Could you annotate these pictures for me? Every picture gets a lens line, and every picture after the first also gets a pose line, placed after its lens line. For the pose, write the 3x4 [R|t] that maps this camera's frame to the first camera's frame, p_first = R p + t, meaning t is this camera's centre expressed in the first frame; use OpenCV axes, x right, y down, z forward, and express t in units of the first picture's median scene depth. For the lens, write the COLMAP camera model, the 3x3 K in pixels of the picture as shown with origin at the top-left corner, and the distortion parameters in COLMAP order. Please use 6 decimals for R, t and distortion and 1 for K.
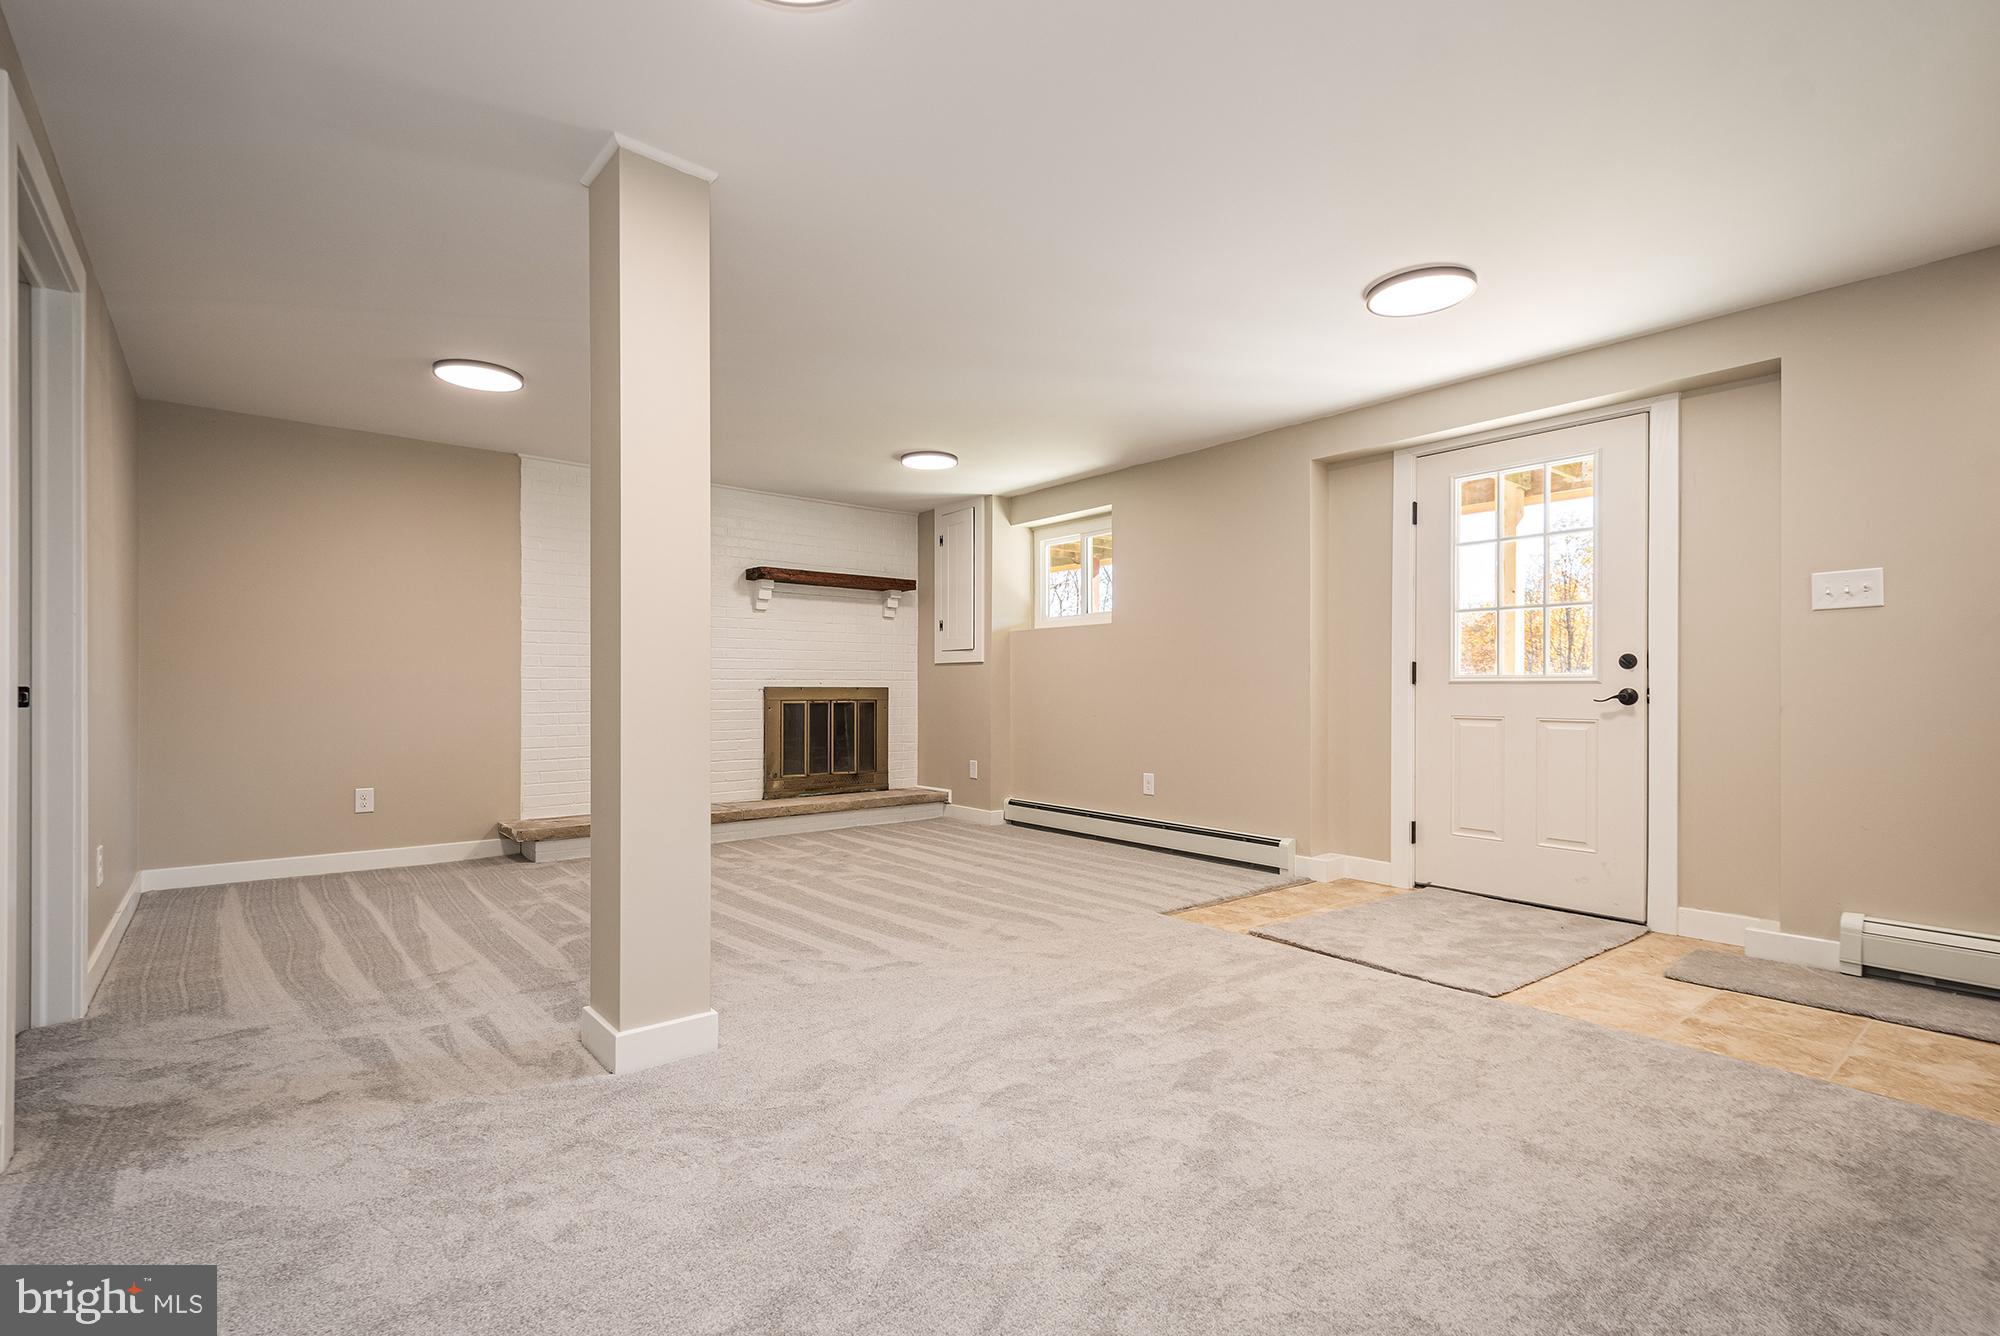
lens RADIAL K [[895.0, 0, 997.3], [0, 895.0, 685.5], [0, 0, 1]] dist [-0.002056, -0.000898]
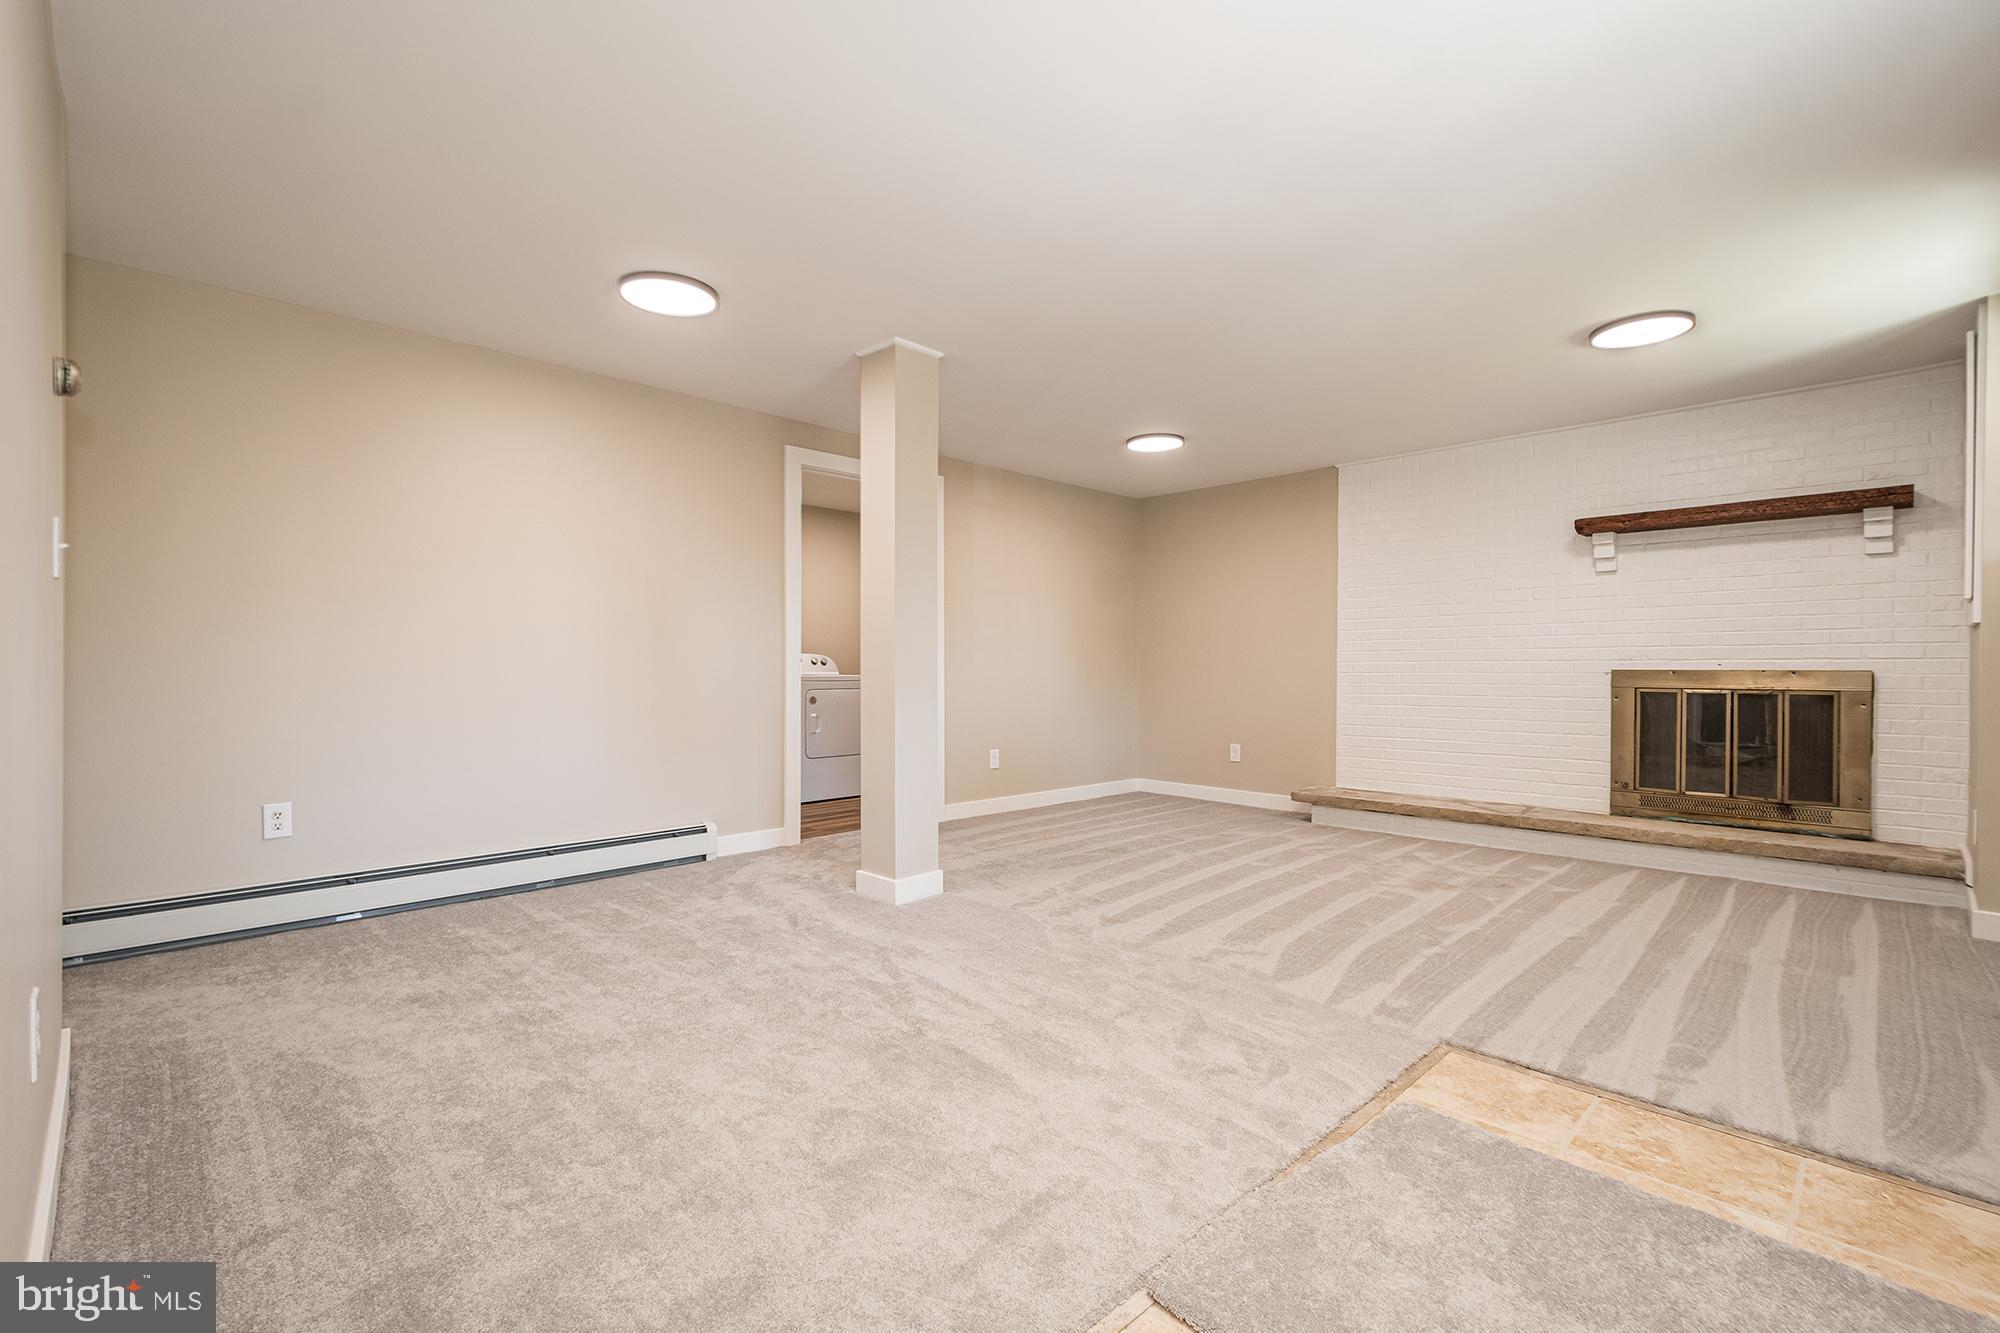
lens RADIAL K [[895.0, 0, 997.3], [0, 895.0, 684.0], [0, 0, 1]] dist [-0.002056, -0.000898]
pose [[0.084418, 0.015177, -0.996315, 0.465577], [0.000280, 0.999884, 0.015255, 0.001586], [0.996430, -0.001567, 0.084404, 0.398304]]
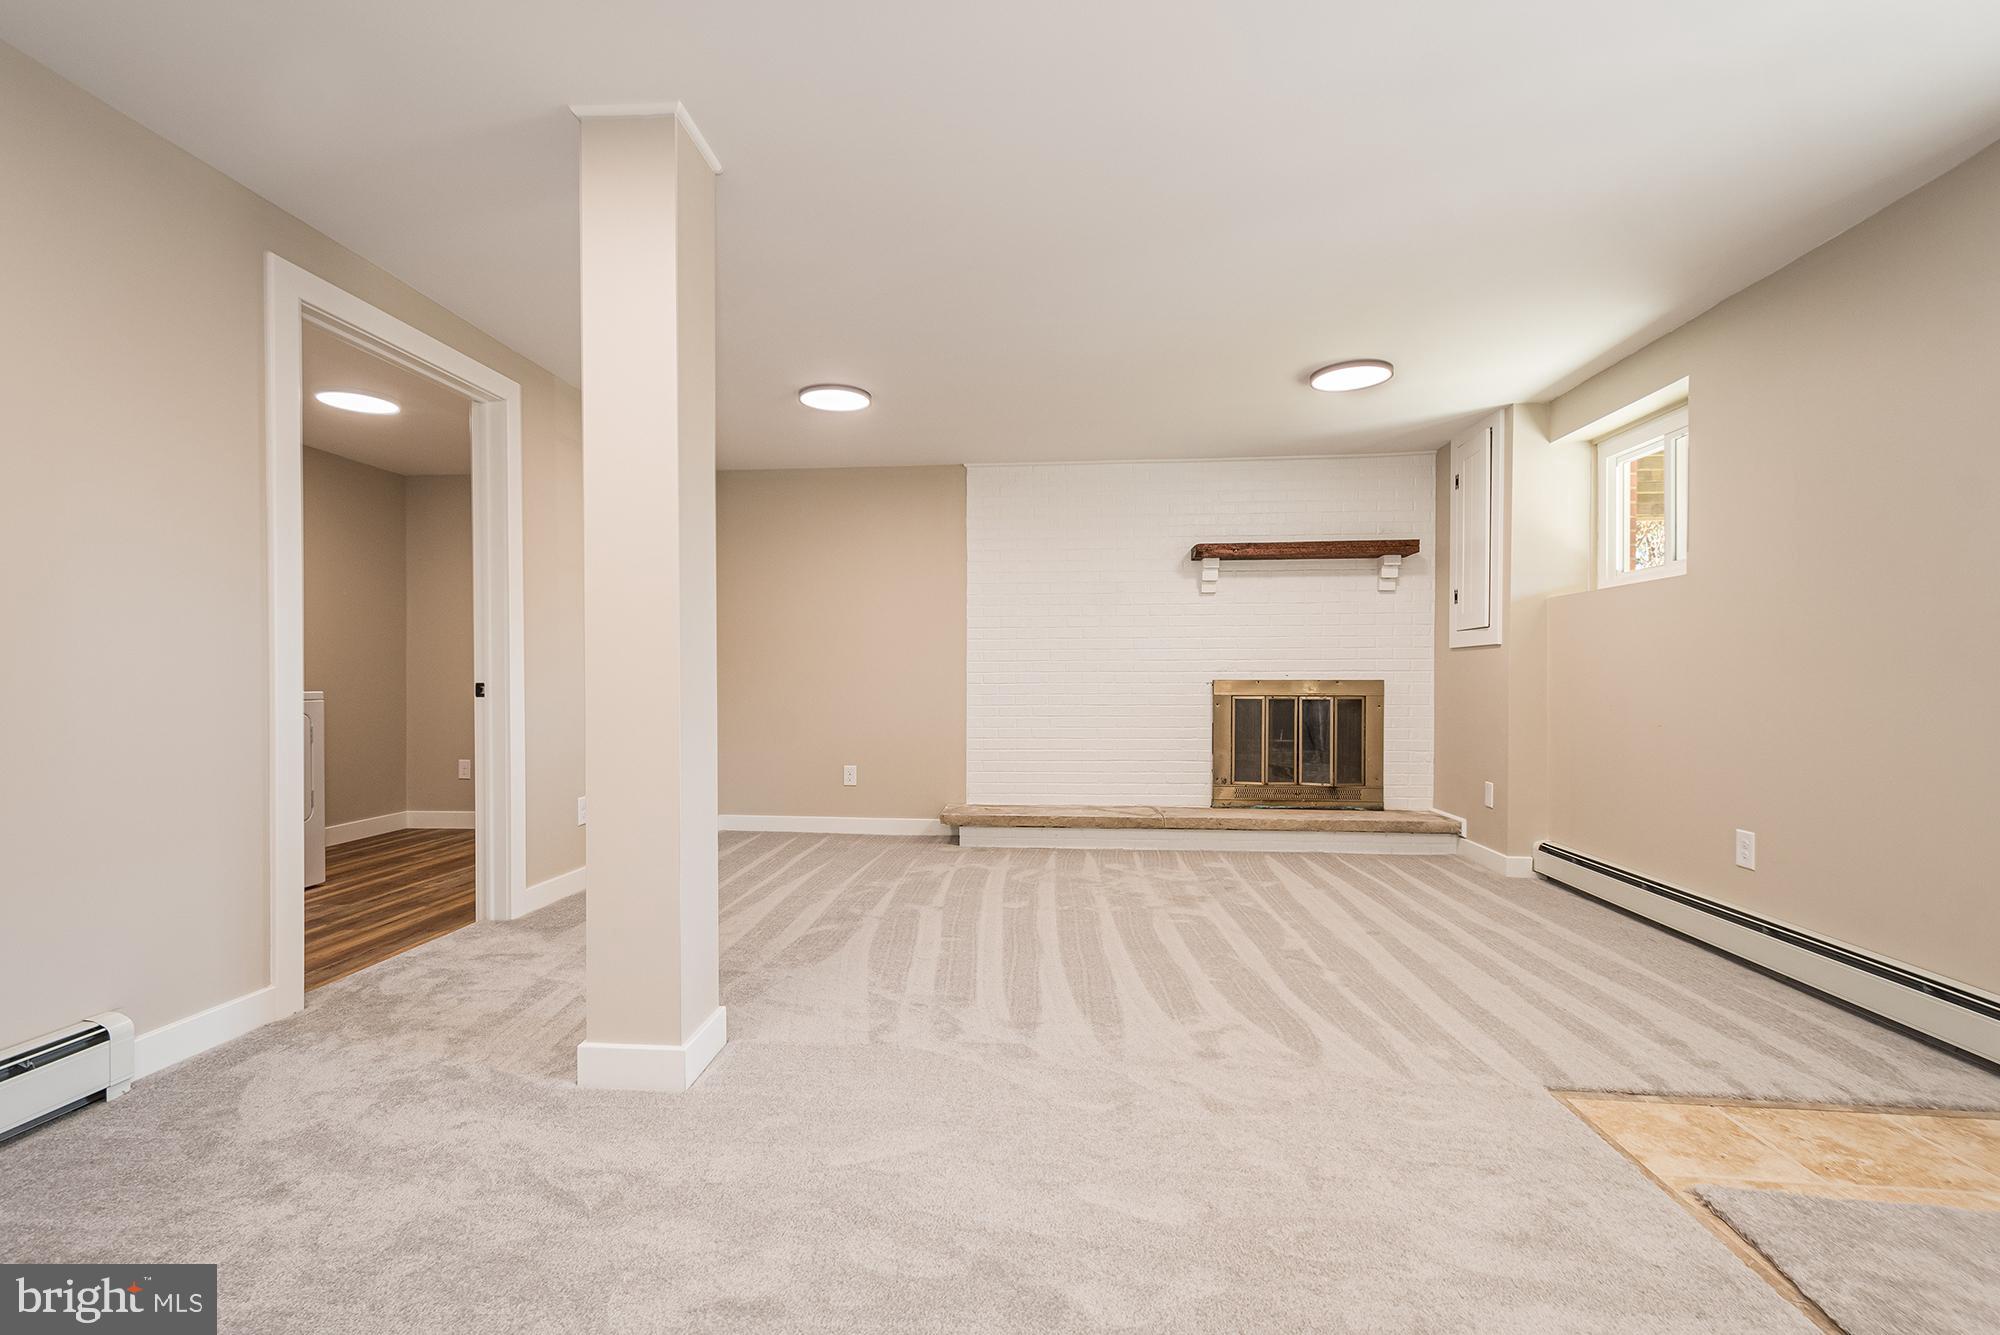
lens RADIAL K [[882.4, 0, 995.4], [0, 882.4, 700.1], [0, 0, 1]] dist [0.005256, -0.000627]
pose [[0.710803, 0.014359, -0.703245, 0.197793], [0.003507, 0.999707, 0.023958, -0.000412], [0.703382, -0.019496, 0.710544, 0.228984]]
